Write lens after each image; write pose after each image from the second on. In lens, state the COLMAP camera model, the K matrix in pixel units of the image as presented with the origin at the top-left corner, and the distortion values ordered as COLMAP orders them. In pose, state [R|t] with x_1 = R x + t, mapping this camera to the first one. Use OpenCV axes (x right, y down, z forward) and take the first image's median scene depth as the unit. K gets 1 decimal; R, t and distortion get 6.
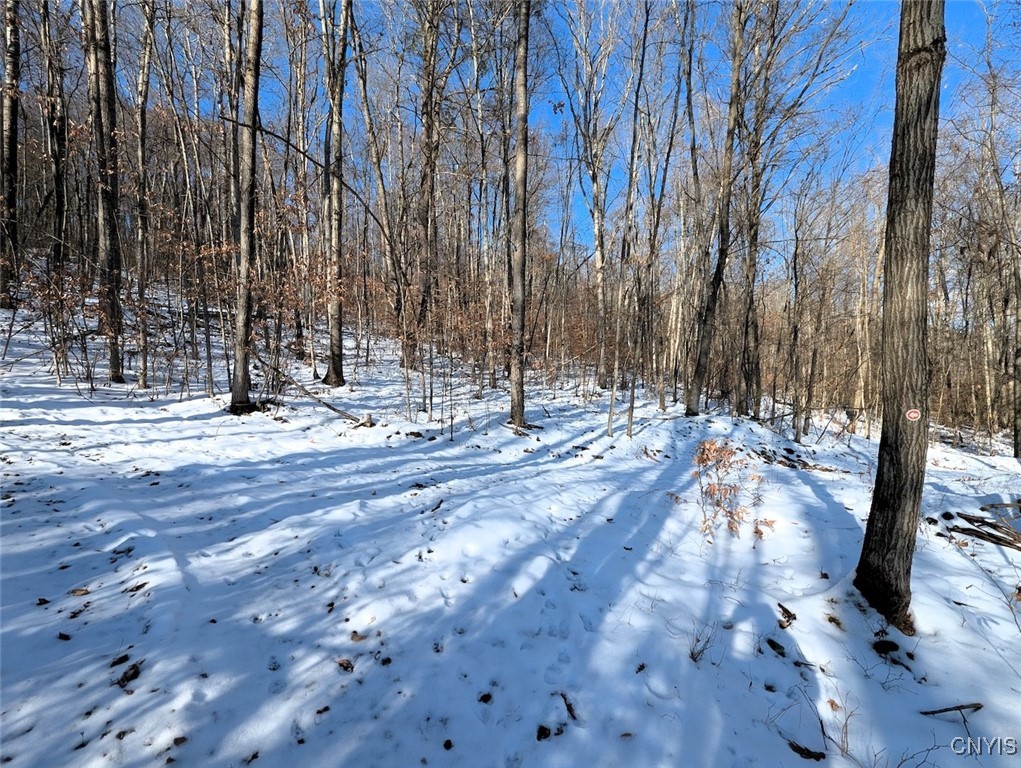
lens RADIAL K [[413.9, 0, 508.8], [0, 413.9, 391.2], [0, 0, 1]] dist [0.002389, 0.000208]
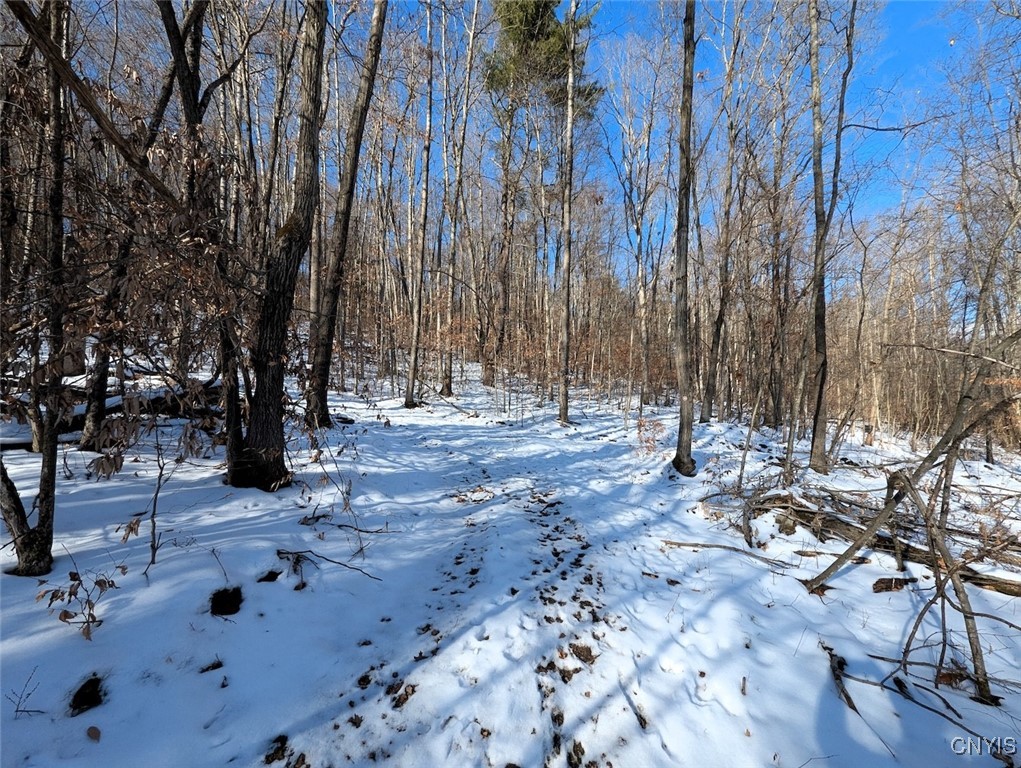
lens RADIAL K [[413.9, 0, 505.8], [0, 413.9, 389.5], [0, 0, 1]] dist [0.002389, 0.000208]
pose [[0.986488, 0.006720, -0.163698, 0.064052], [-0.015529, 0.998495, -0.052592, 0.048931], [0.163098, 0.054424, 0.985108, -0.607125]]
